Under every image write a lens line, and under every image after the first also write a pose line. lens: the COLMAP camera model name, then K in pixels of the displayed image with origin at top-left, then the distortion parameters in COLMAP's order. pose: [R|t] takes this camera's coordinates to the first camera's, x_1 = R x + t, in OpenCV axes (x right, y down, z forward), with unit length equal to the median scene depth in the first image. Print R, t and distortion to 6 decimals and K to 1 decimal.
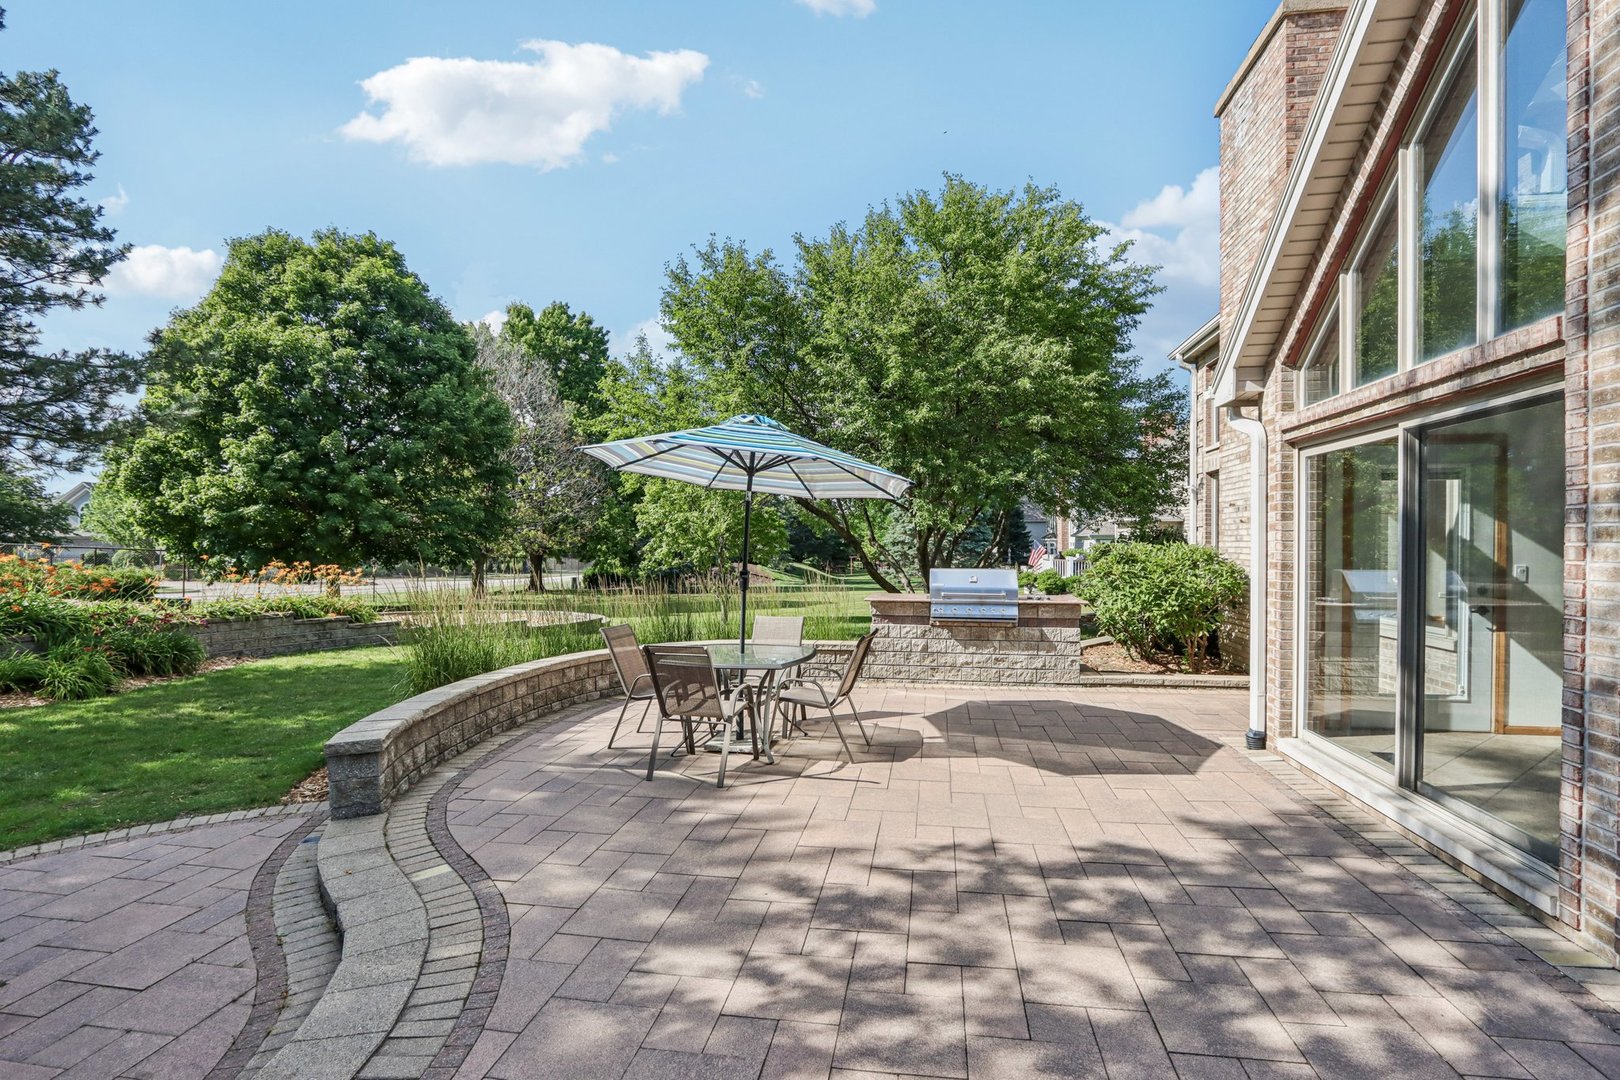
lens RADIAL K [[766.5, 0, 810.1], [0, 766.5, 549.9], [0, 0, 1]] dist [0.000544, 0.000024]
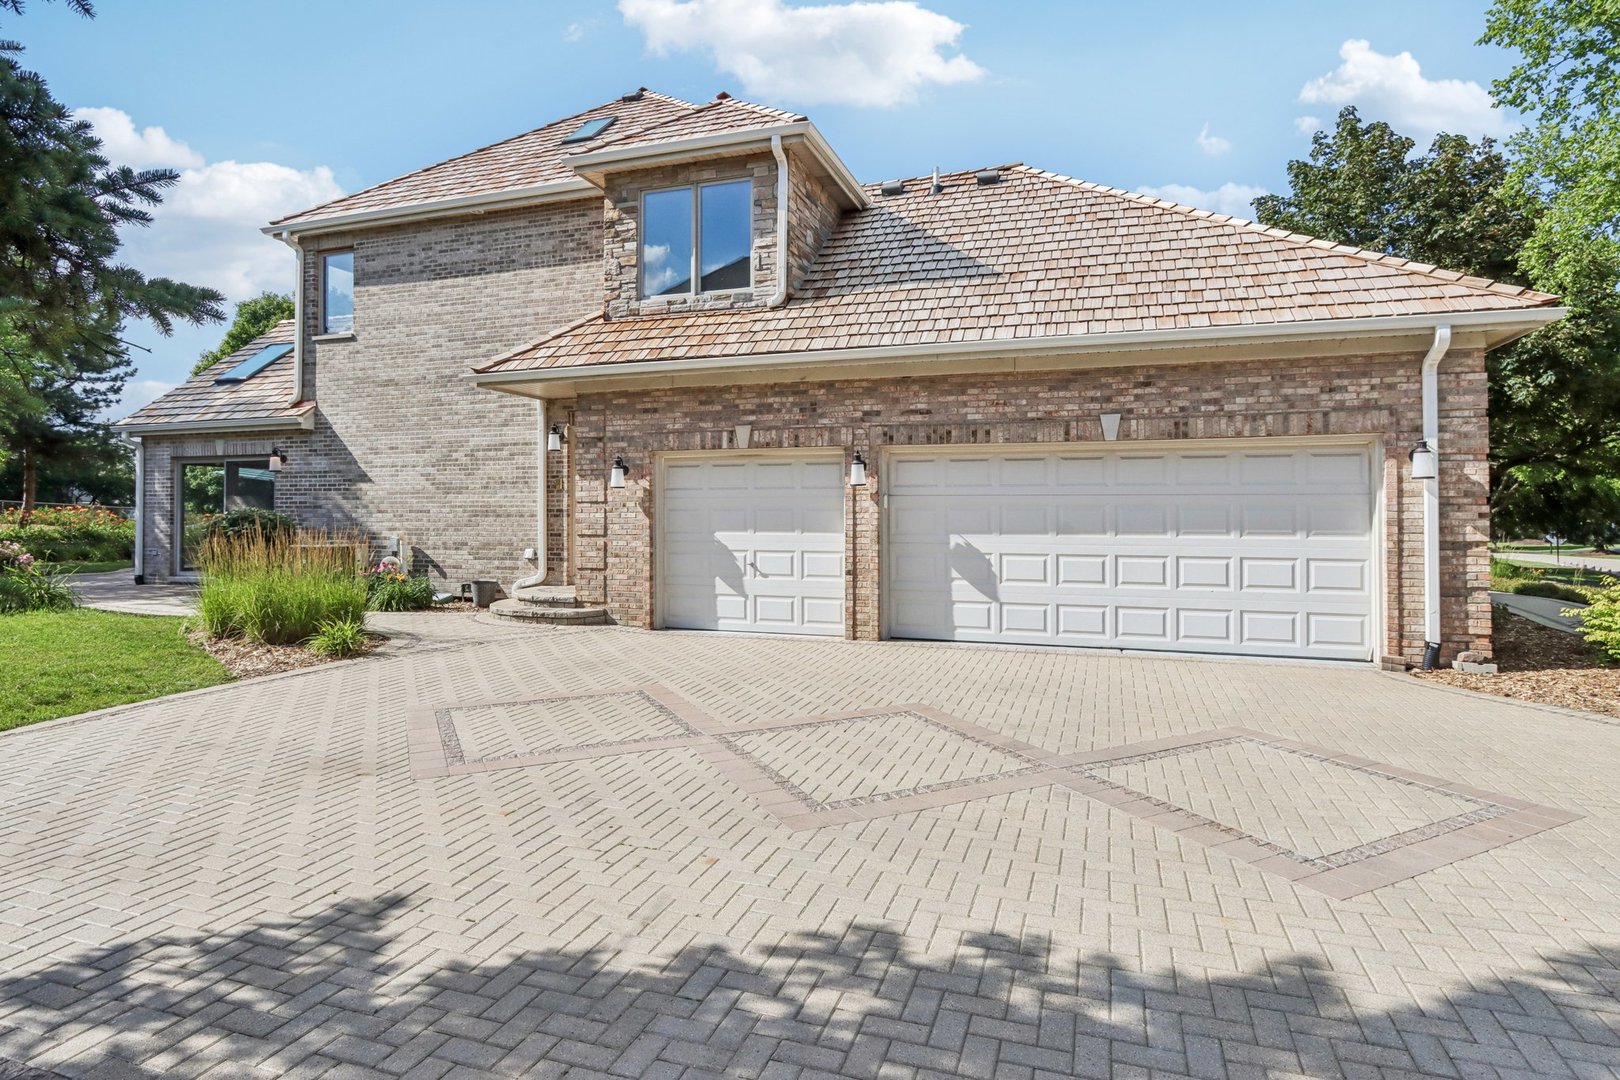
lens RADIAL K [[879.3, 0, 809.4], [0, 879.3, 522.8], [0, 0, 1]] dist [-0.000881, -0.000092]
pose [[0.986975, 0.008890, -0.160627, 0.754680], [-0.008208, 0.999954, 0.004905, 0.007914], [0.160664, -0.003523, 0.987003, -0.623034]]
